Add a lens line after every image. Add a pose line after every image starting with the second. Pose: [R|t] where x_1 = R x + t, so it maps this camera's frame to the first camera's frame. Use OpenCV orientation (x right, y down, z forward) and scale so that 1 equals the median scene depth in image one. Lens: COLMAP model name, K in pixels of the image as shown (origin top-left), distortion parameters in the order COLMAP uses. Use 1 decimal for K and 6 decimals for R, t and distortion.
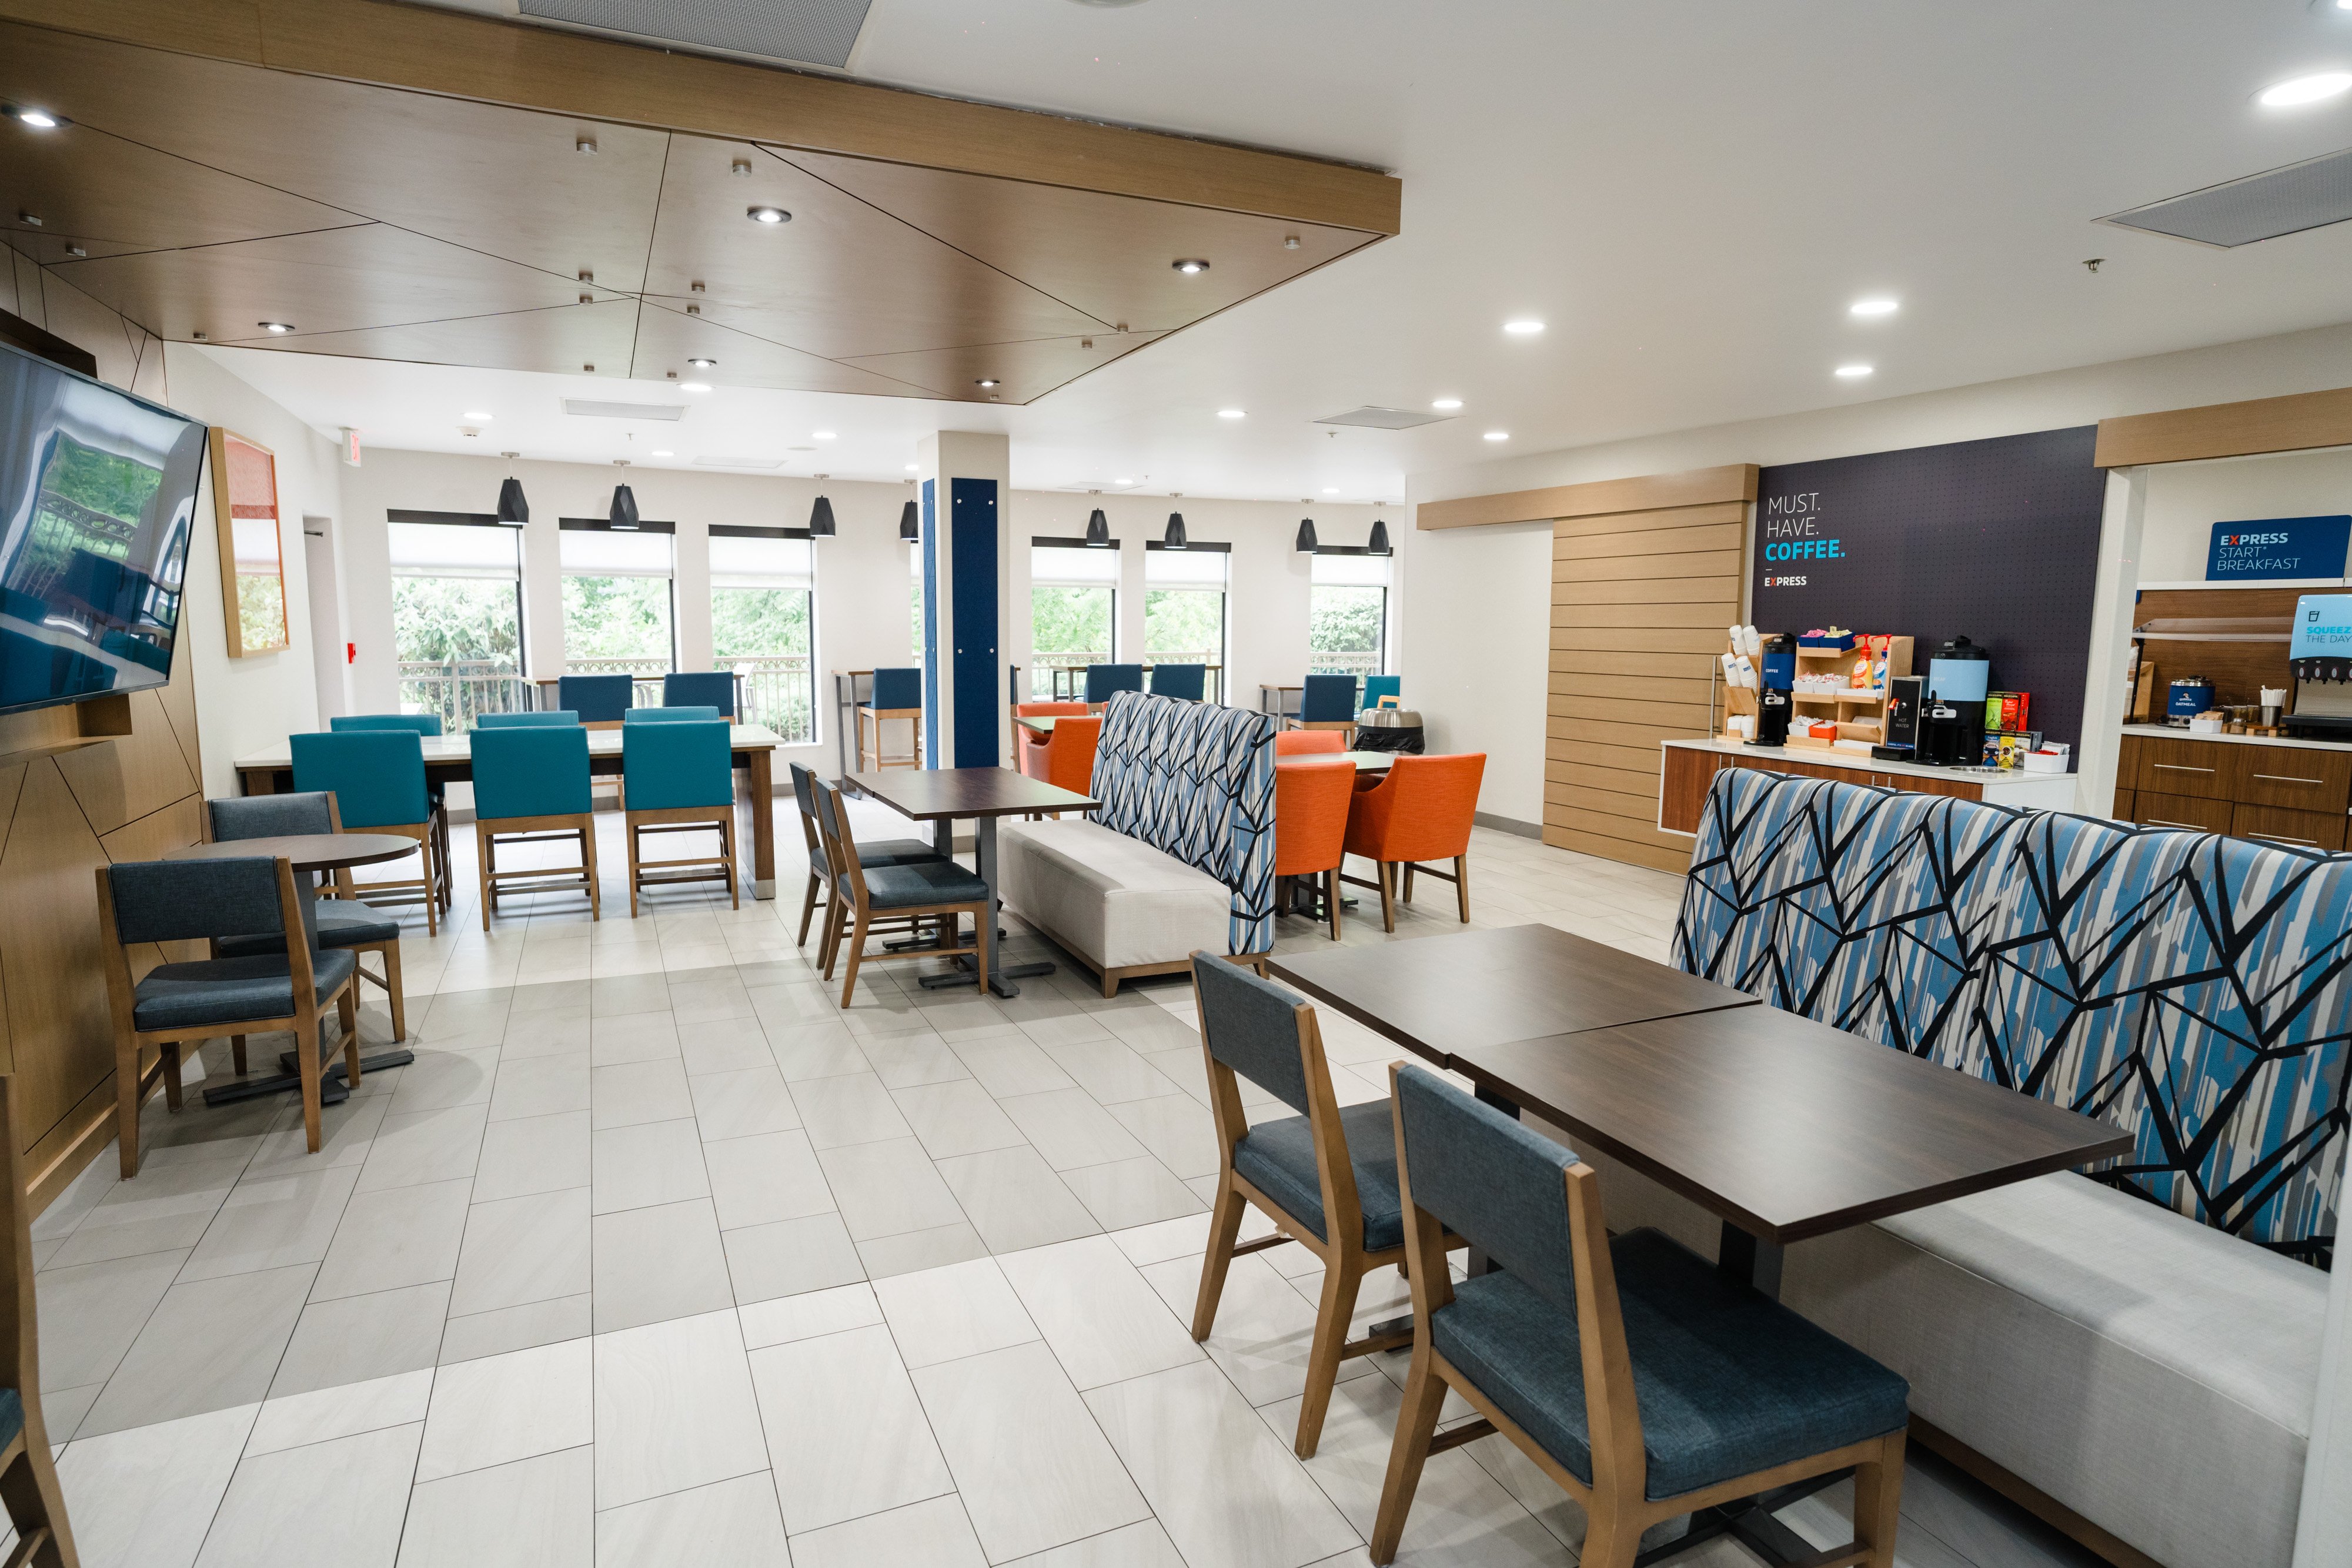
lens RADIAL K [[1290.5, 0, 1173.5], [0, 1290.5, 793.2], [0, 0, 1]] dist [-0.055929, 0.039449]
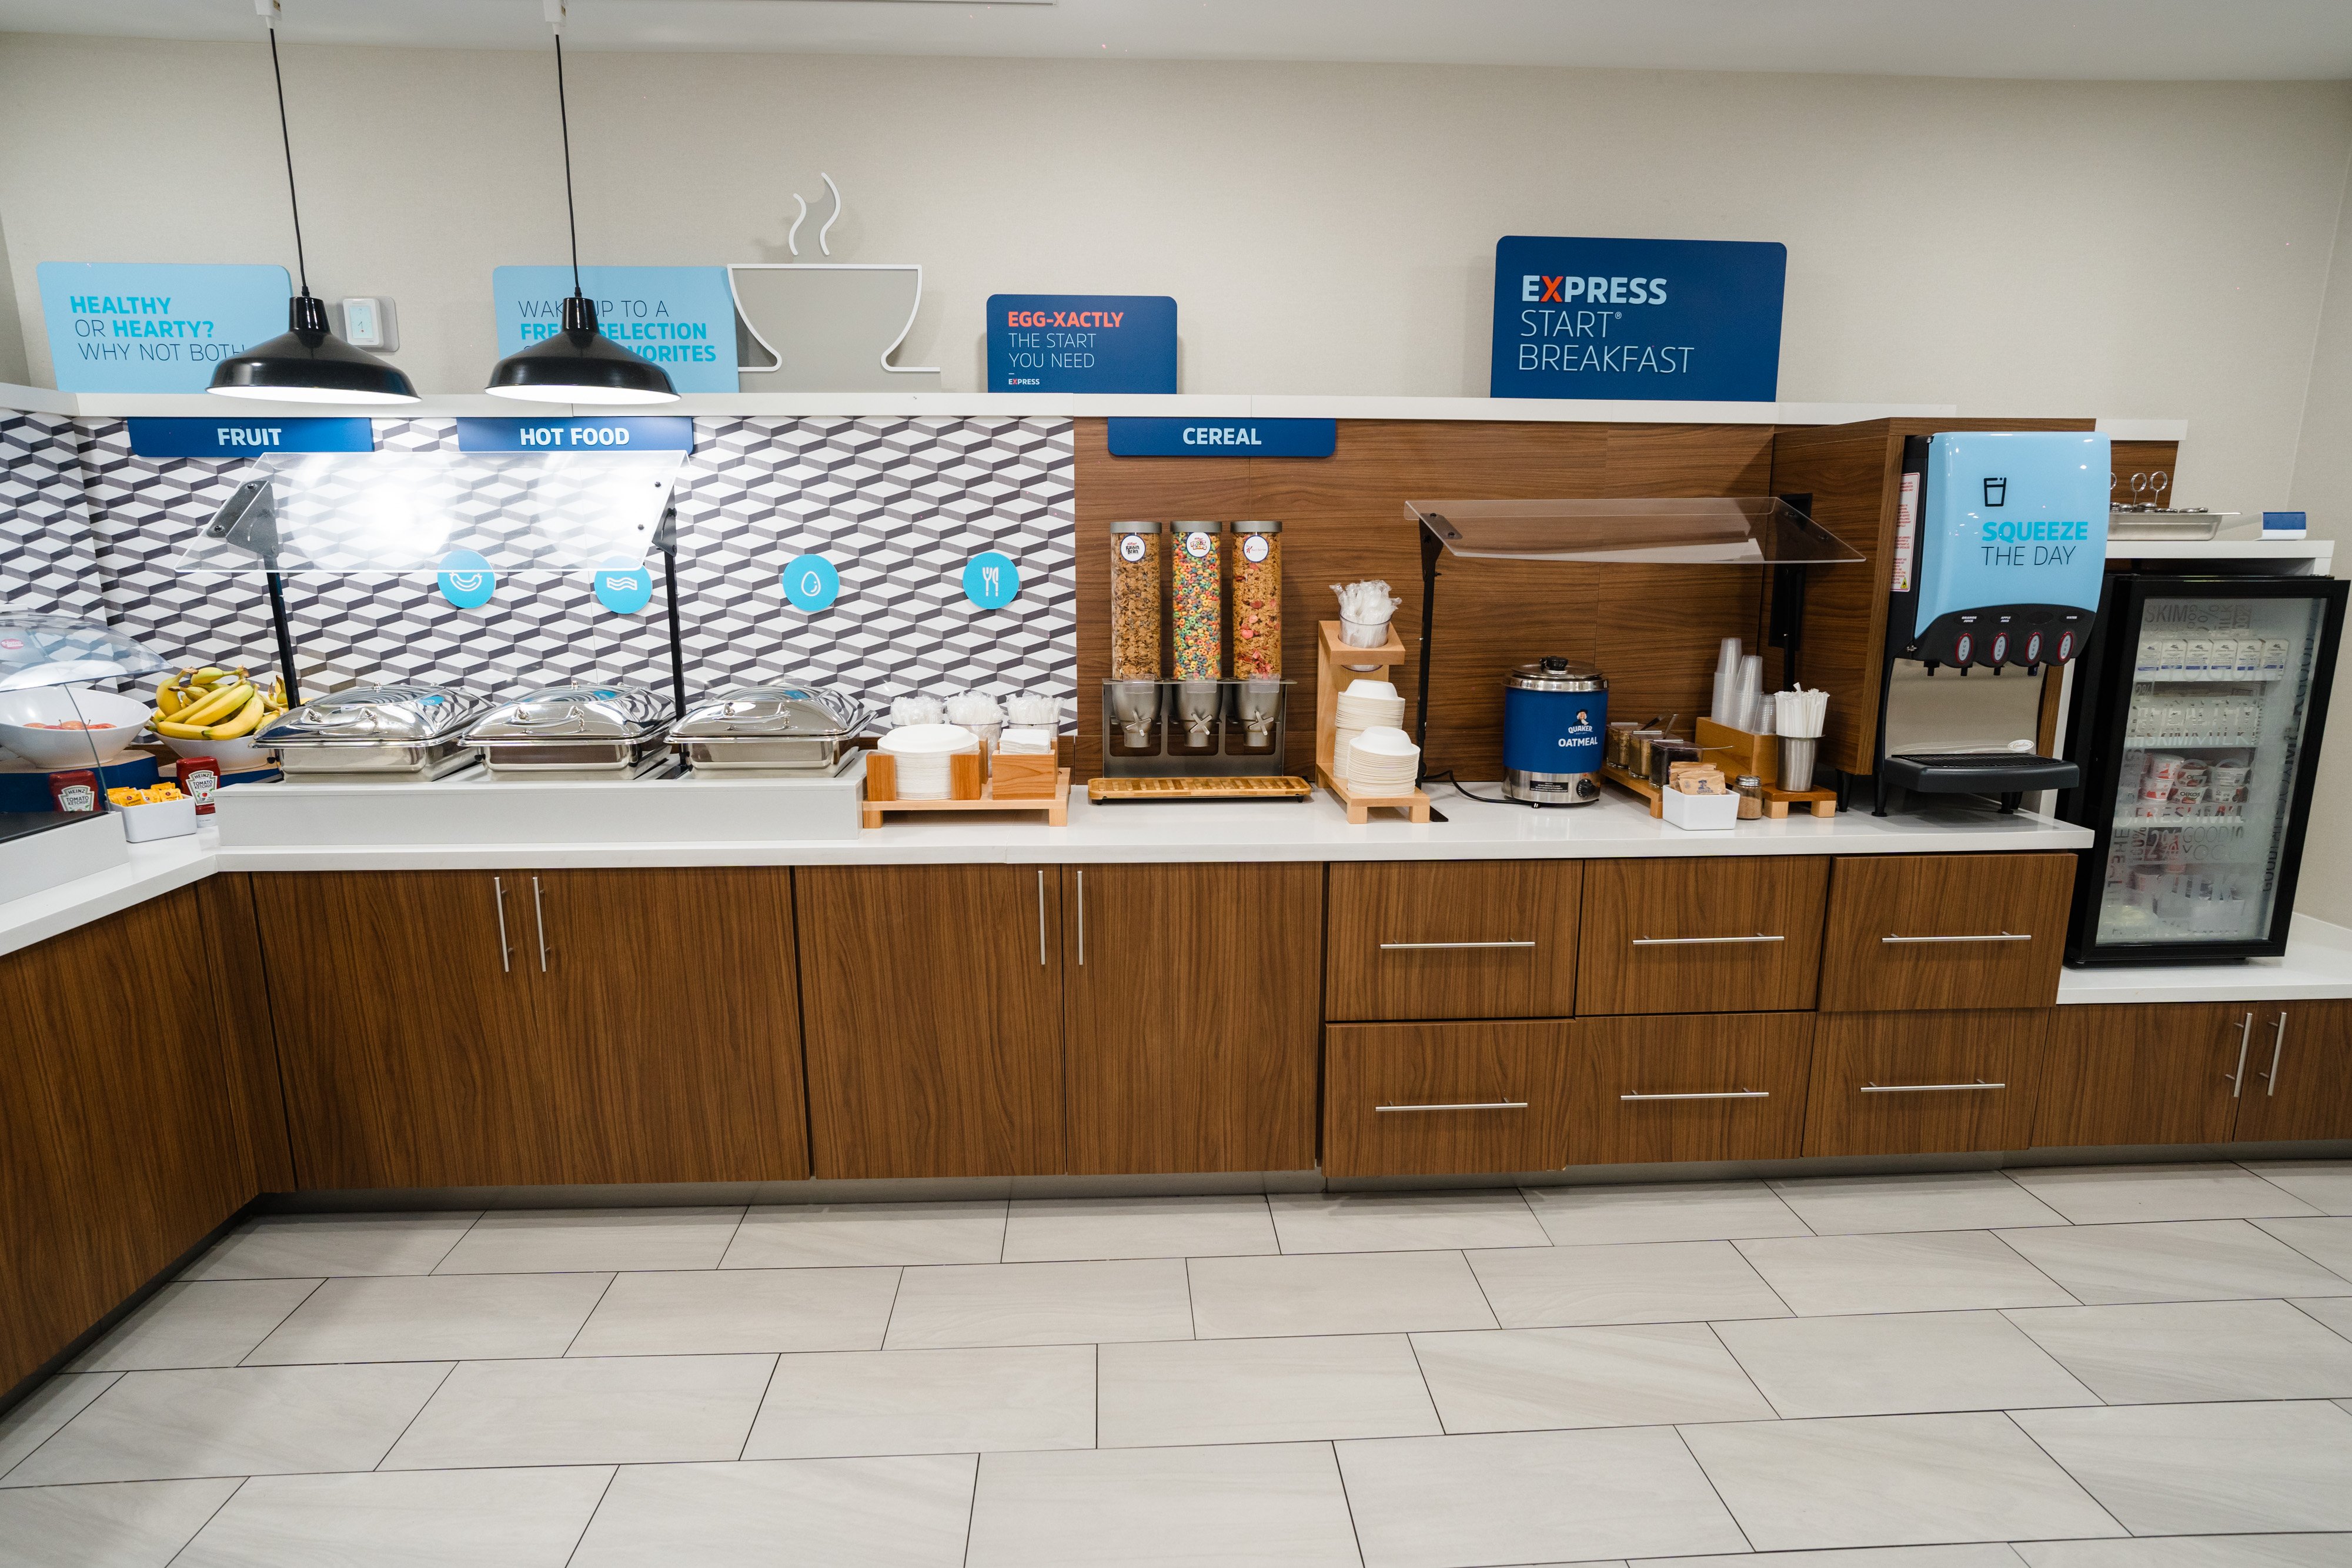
lens RADIAL K [[1290.5, 0, 1173.5], [0, 1290.5, 793.2], [0, 0, 1]] dist [-0.055929, 0.039449]
pose [[0.360949, -0.193178, 0.912358, 0.448570], [0.129578, 0.979210, 0.156068, -0.134524], [-0.923539, 0.061889, 0.378477, 1.023938]]
